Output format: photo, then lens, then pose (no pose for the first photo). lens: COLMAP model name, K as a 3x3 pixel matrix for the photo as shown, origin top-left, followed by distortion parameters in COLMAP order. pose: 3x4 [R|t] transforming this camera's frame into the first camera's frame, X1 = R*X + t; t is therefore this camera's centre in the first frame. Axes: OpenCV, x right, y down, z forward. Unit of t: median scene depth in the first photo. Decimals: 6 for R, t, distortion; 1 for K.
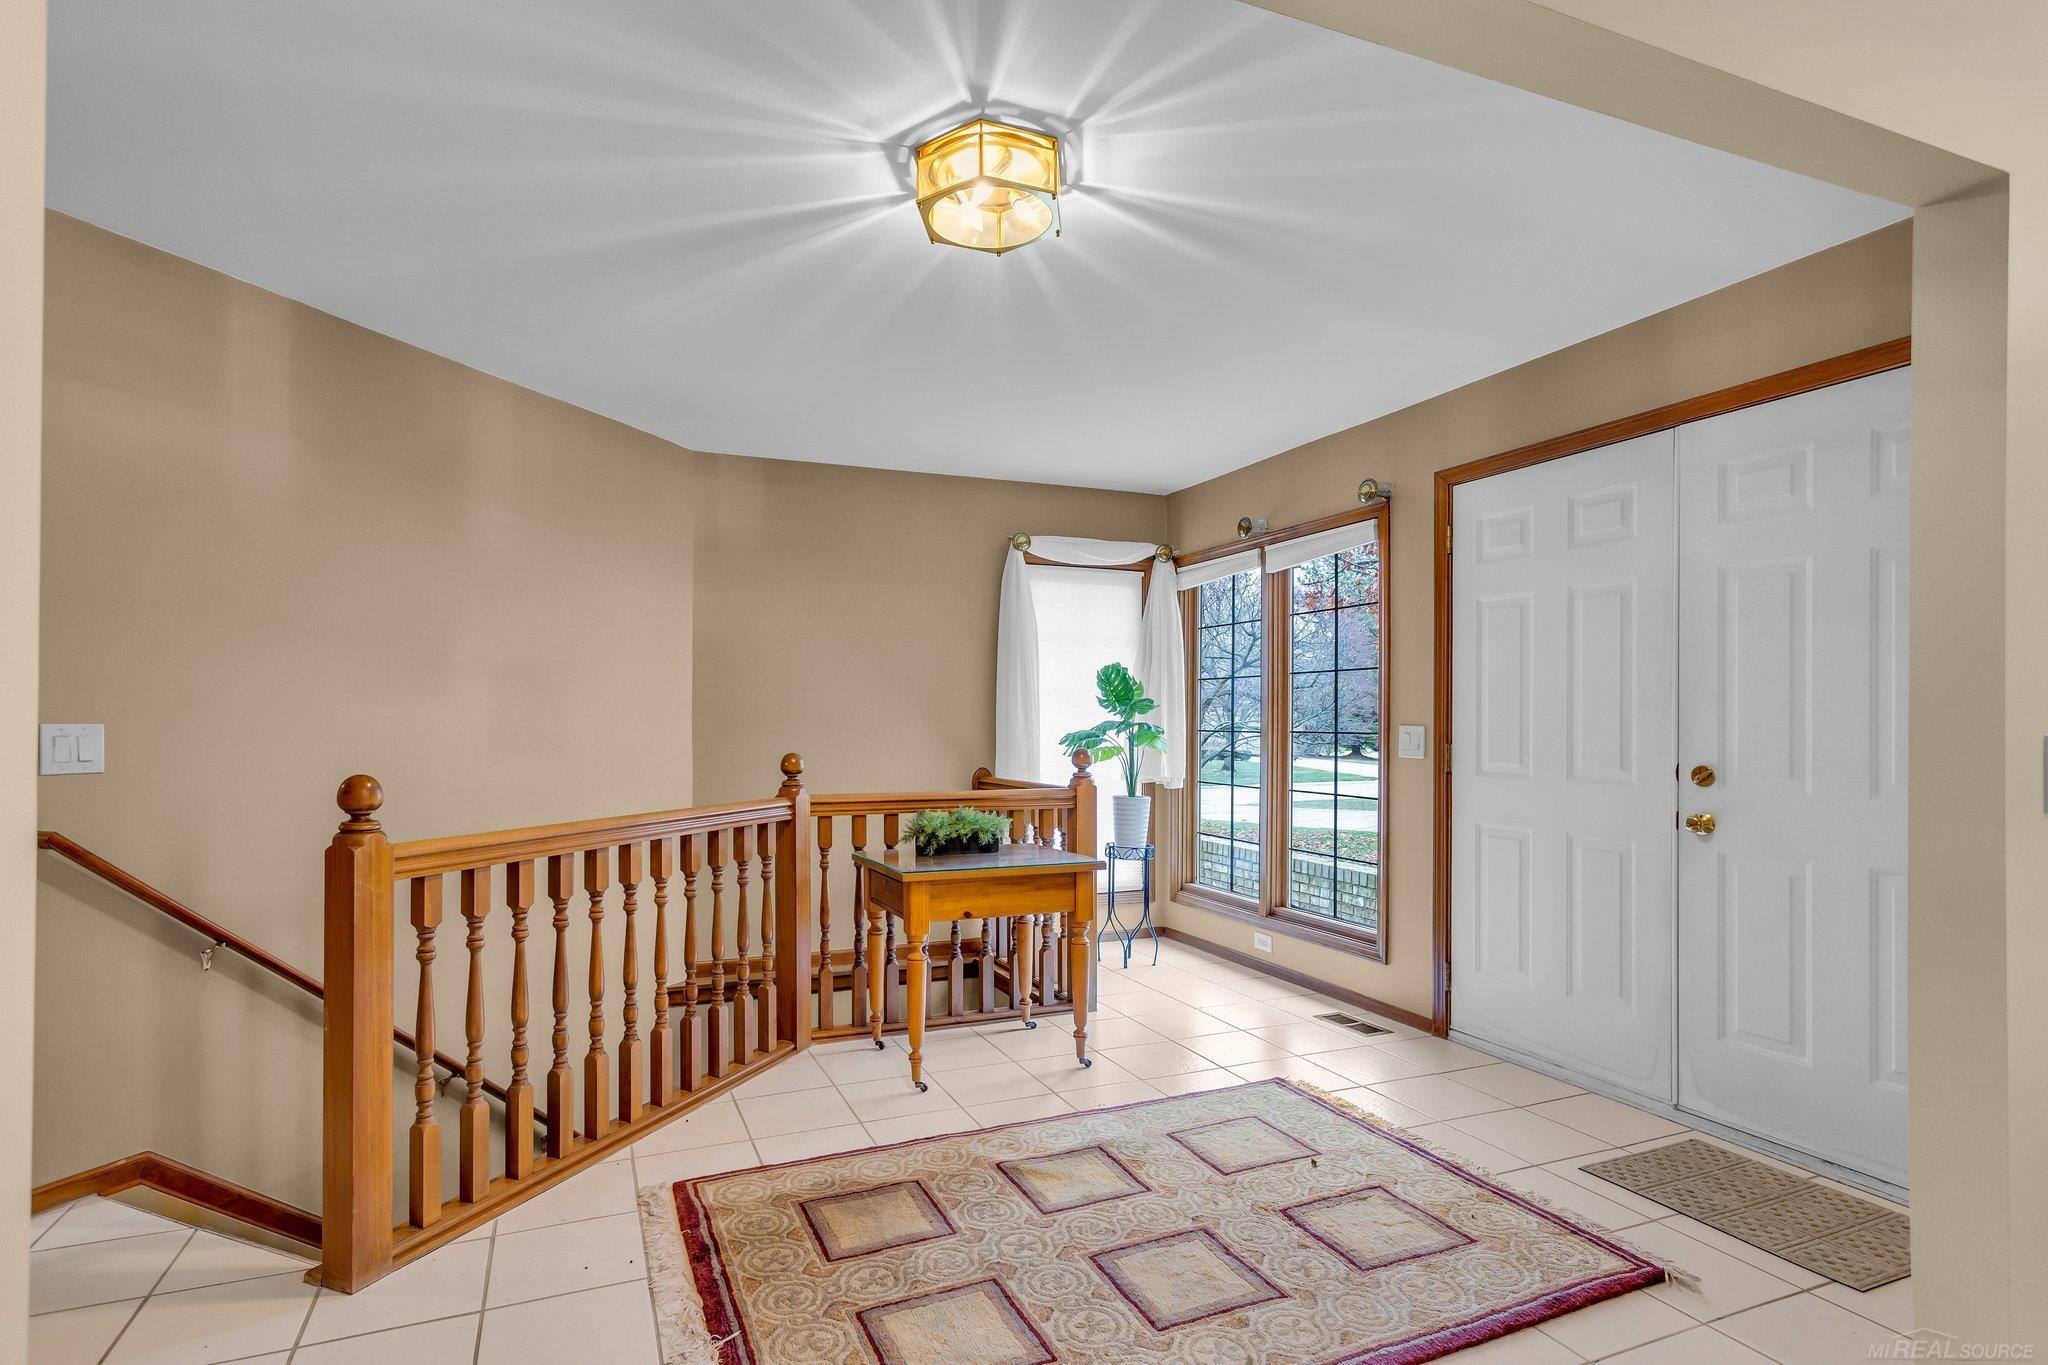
lens RADIAL K [[994.1, 0, 894.2], [0, 994.1, 724.0], [0, 0, 1]] dist [-0.002068, -0.000325]
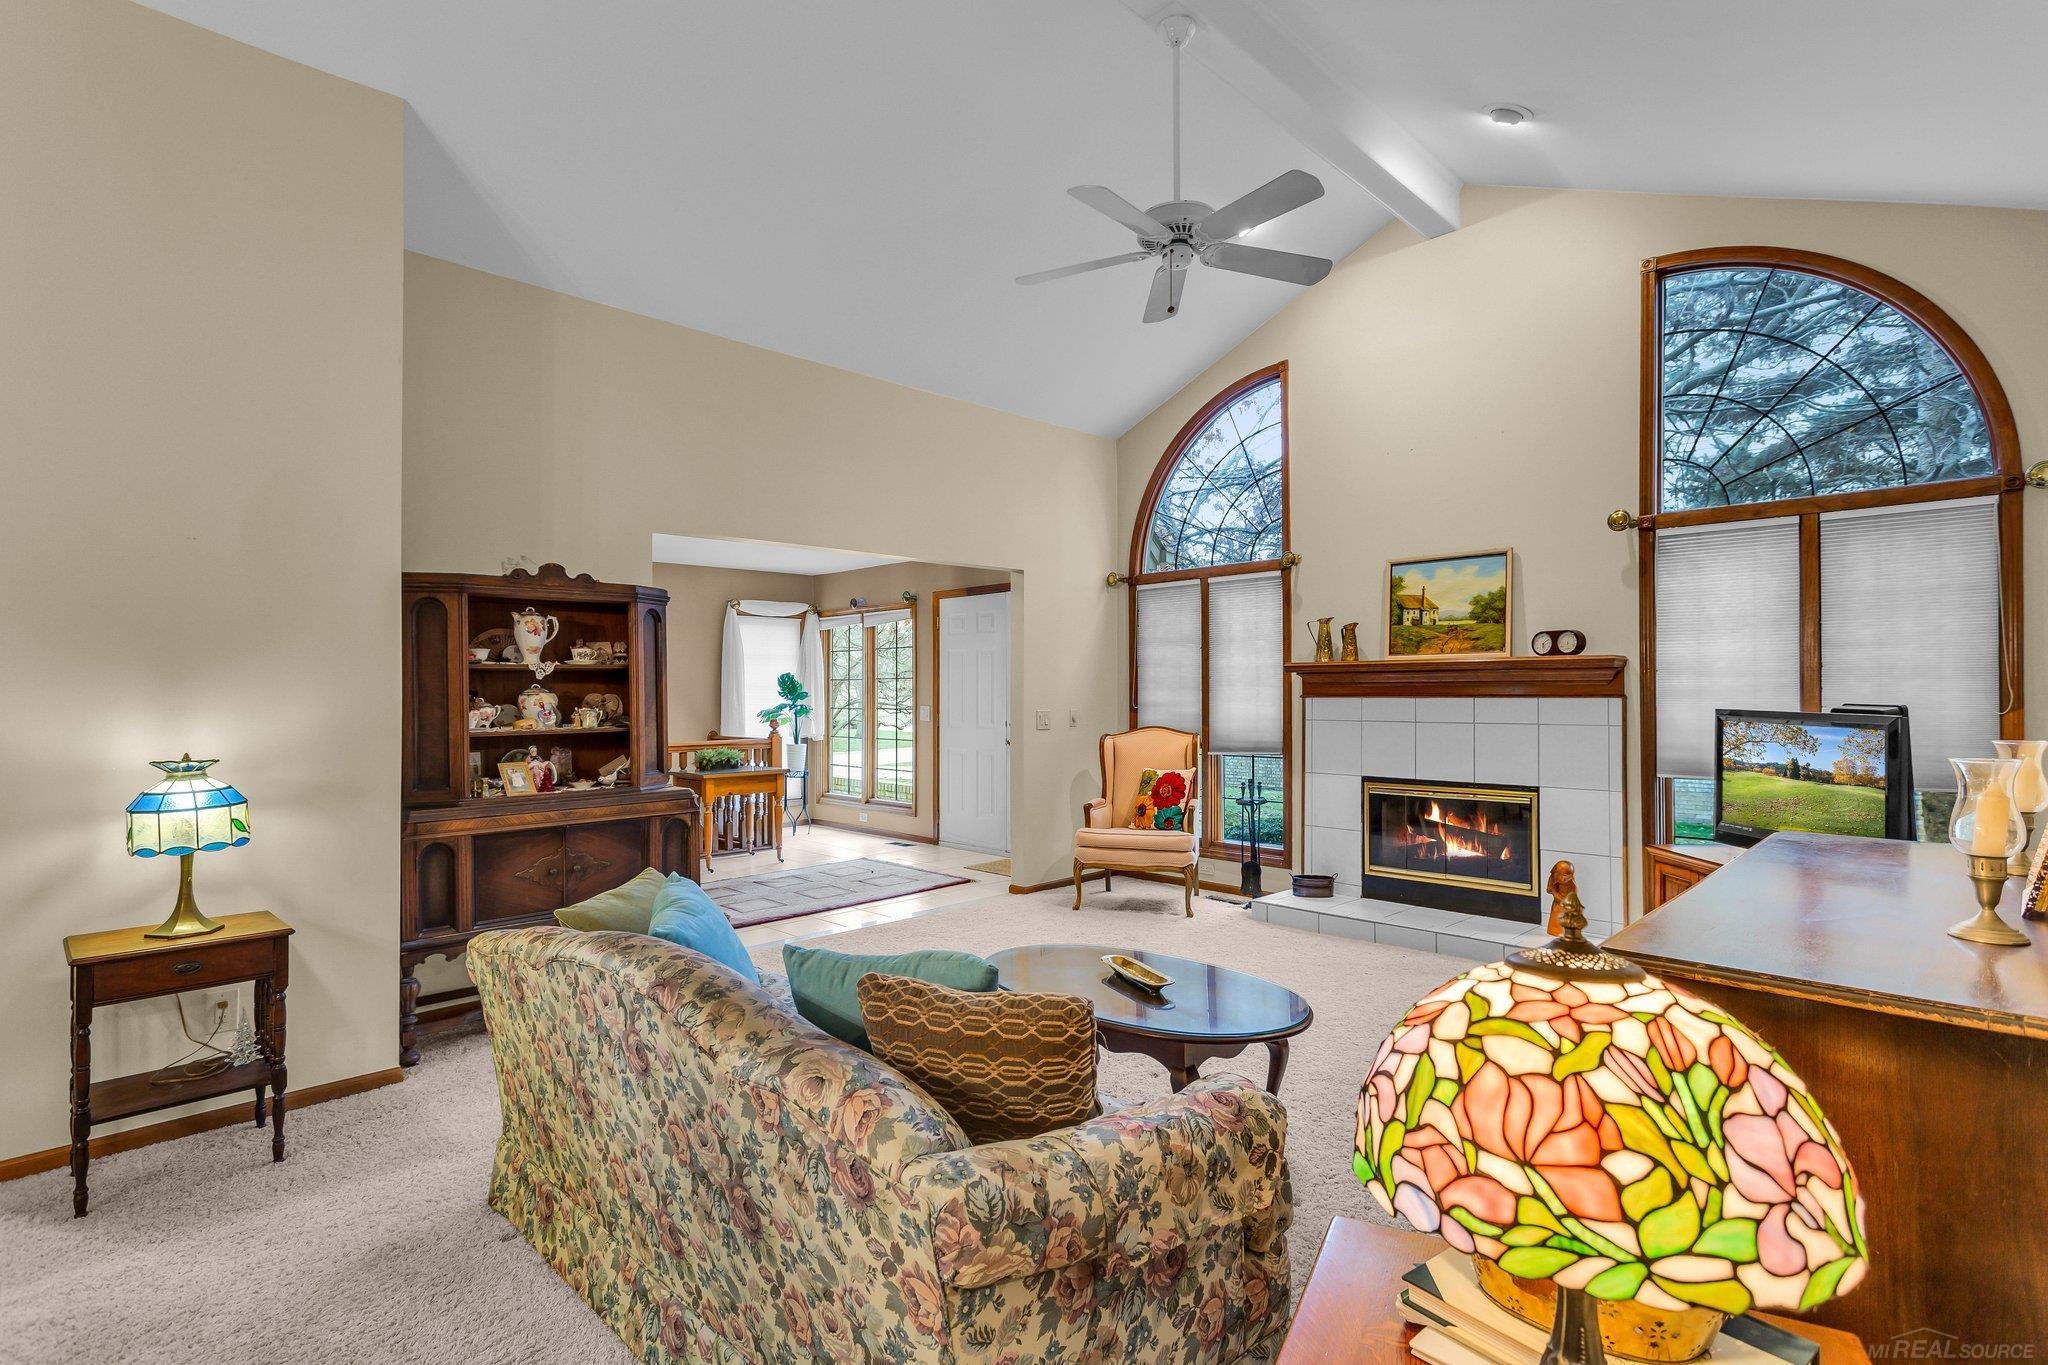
lens RADIAL K [[999.0, 0, 940.4], [0, 999.0, 687.3], [0, 0, 1]] dist [-0.000961, 0.000184]
pose [[0.920424, -0.001298, 0.390919, -0.267146], [0.006039, 0.999922, -0.010898, -0.013001], [-0.390875, 0.012392, 0.920361, -0.905057]]
